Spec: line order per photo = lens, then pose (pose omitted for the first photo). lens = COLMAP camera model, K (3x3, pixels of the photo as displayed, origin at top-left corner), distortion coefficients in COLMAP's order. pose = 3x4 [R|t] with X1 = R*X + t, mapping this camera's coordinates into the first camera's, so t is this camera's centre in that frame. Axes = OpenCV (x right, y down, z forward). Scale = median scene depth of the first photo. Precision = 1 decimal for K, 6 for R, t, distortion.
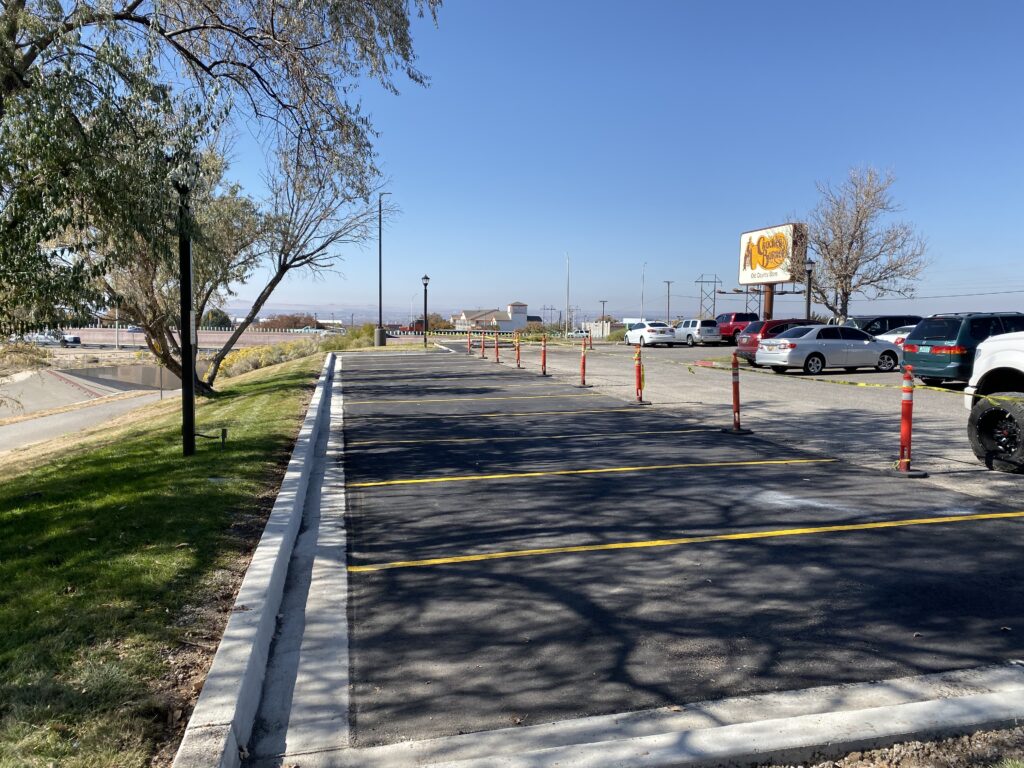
lens RADIAL K [[757.8, 0, 509.2], [0, 757.8, 384.0], [0, 0, 1]] dist [0.046564, -0.048495]
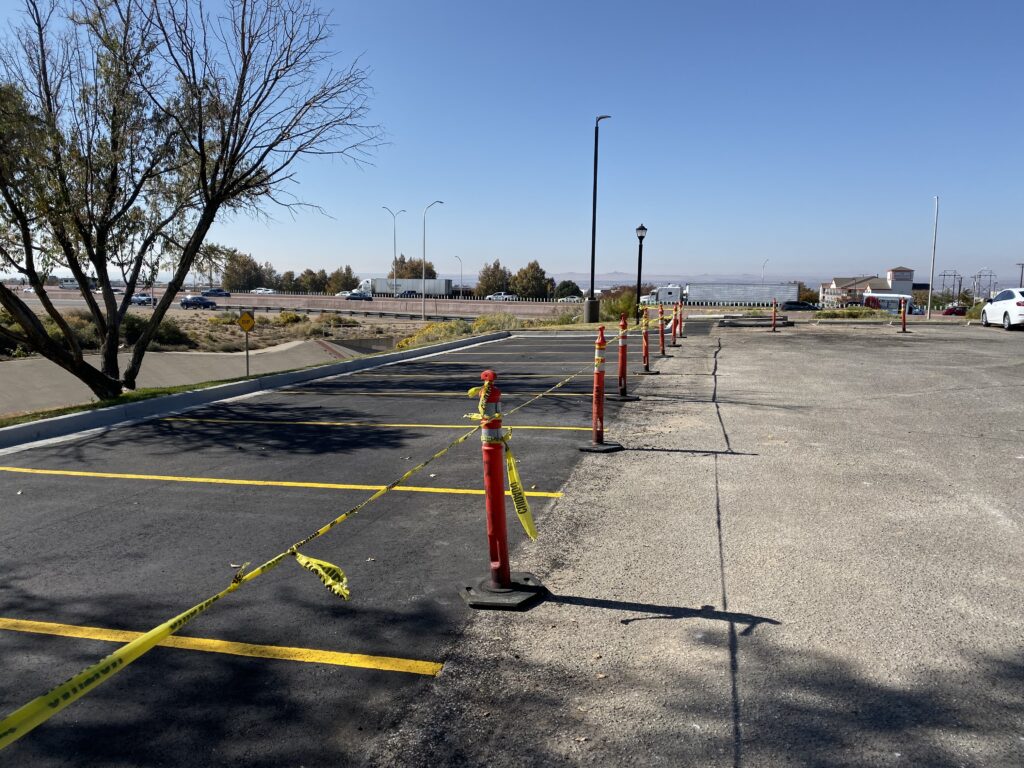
lens RADIAL K [[770.4, 0, 464.3], [0, 770.4, 398.5], [0, 0, 1]] dist [0.054212, -0.099607]
pose [[0.877868, 0.061034, -0.474997, 0.852659], [-0.034837, 0.997356, 0.063769, -0.173181], [0.477634, -0.039433, 0.877674, 2.318058]]
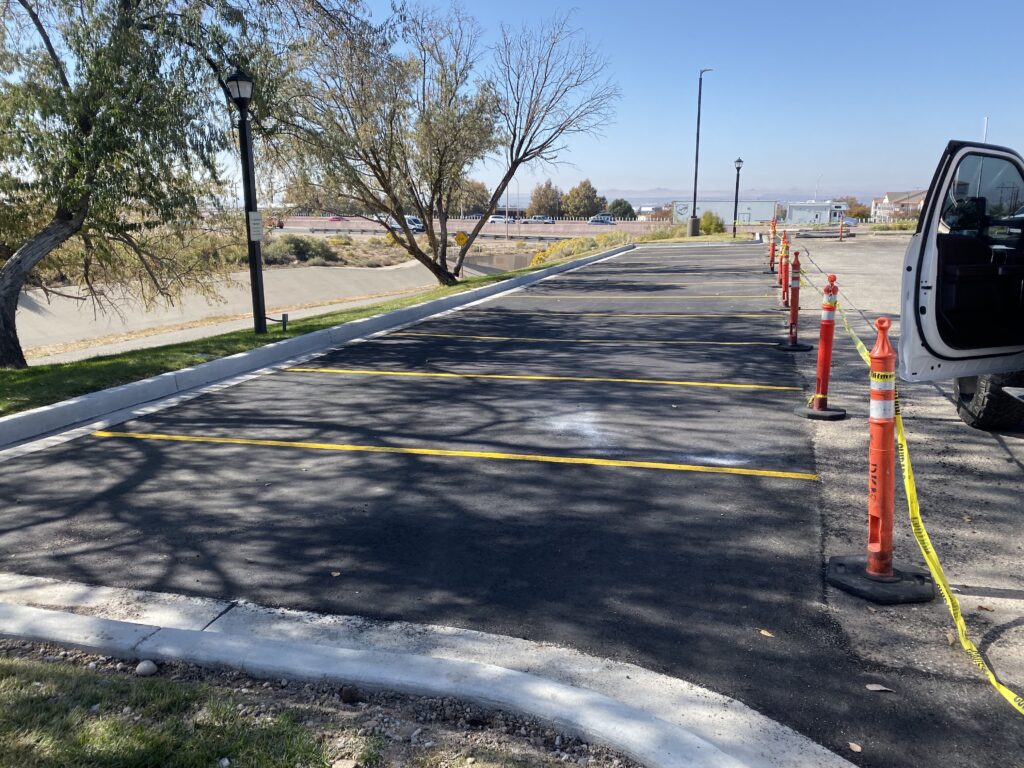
lens RADIAL K [[757.8, 0, 509.2], [0, 757.8, 384.0], [0, 0, 1]] dist [0.046564, -0.048495]
pose [[0.874408, 0.091329, -0.476517, 0.954343], [-0.022265, 0.988643, 0.148627, -0.032607], [0.484679, -0.119351, 0.866511, 0.259651]]
